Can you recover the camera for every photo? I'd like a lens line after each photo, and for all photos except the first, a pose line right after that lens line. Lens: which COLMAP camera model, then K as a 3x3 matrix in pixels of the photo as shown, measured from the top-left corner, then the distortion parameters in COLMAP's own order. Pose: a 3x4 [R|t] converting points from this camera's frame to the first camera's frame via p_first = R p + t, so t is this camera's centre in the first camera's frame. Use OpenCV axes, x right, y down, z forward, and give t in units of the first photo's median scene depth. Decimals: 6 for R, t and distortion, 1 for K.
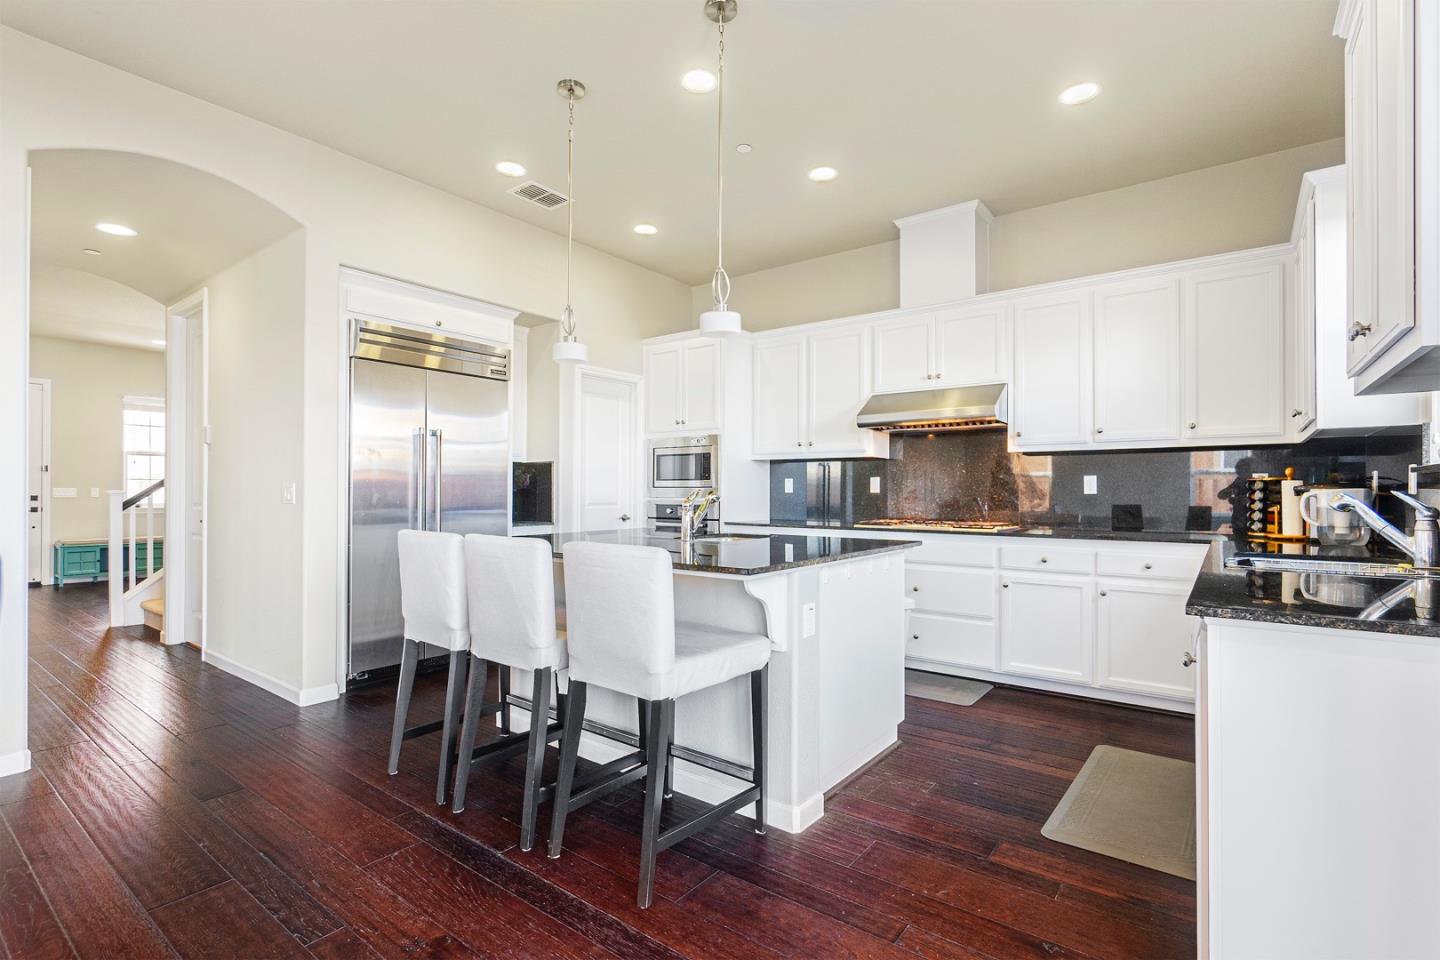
lens RADIAL K [[667.0, 0, 718.8], [0, 667.0, 490.7], [0, 0, 1]] dist [0.001829, 0.000089]
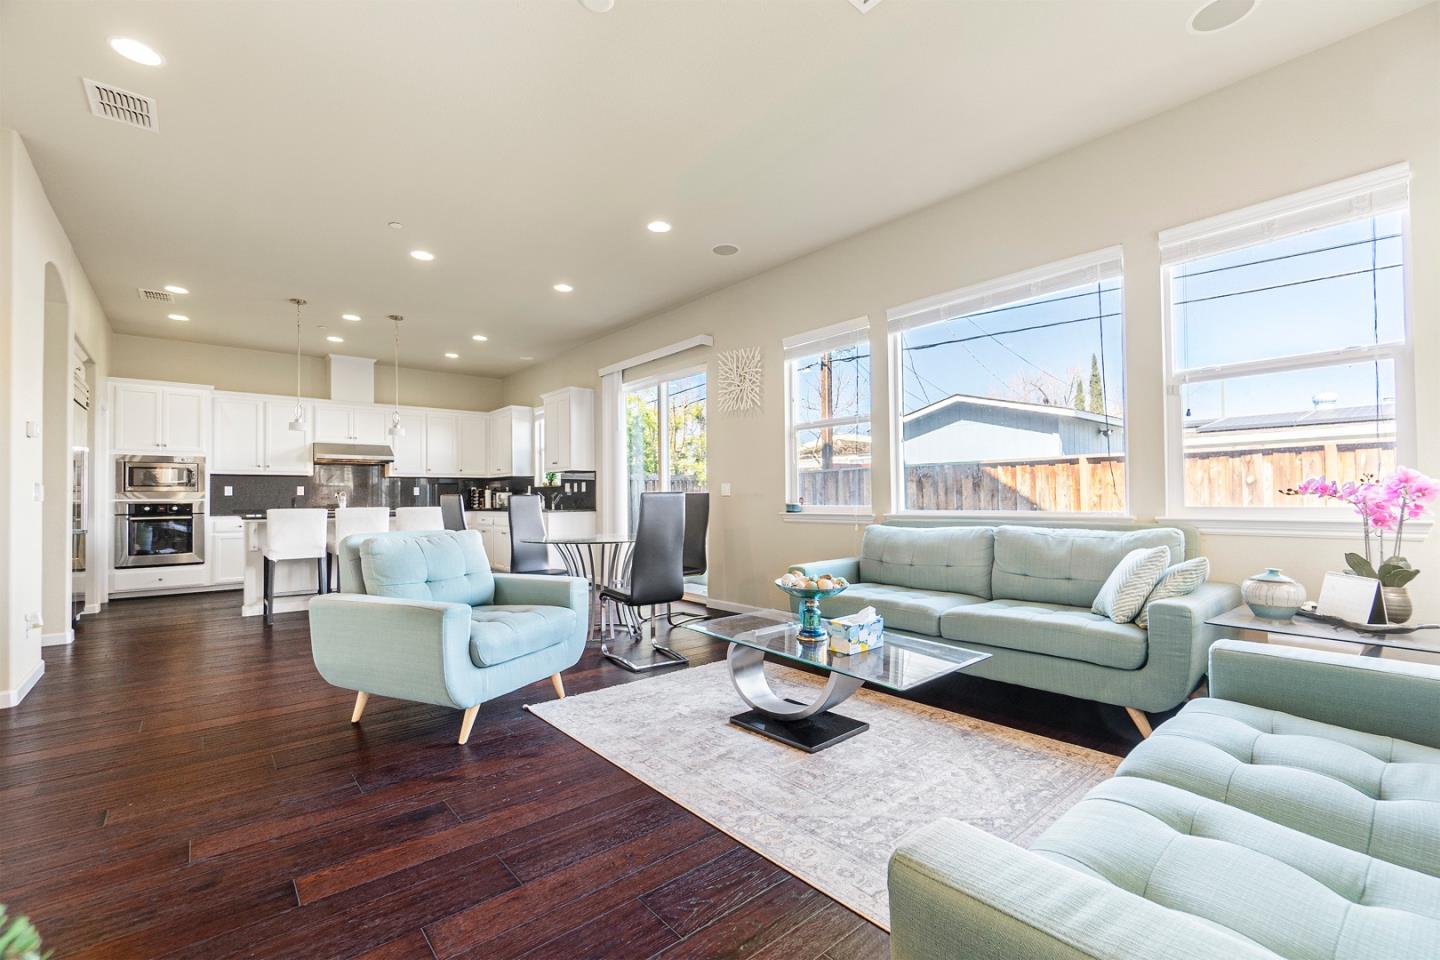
lens RADIAL K [[622.7, 0, 718.4], [0, 622.7, 484.1], [0, 0, 1]] dist [-0.000497, -0.000040]
pose [[0.211787, 0.013382, 0.977224, -1.232920], [-0.001179, 0.999909, -0.013437, -0.005547], [-0.977315, 0.001694, 0.211783, -0.469956]]
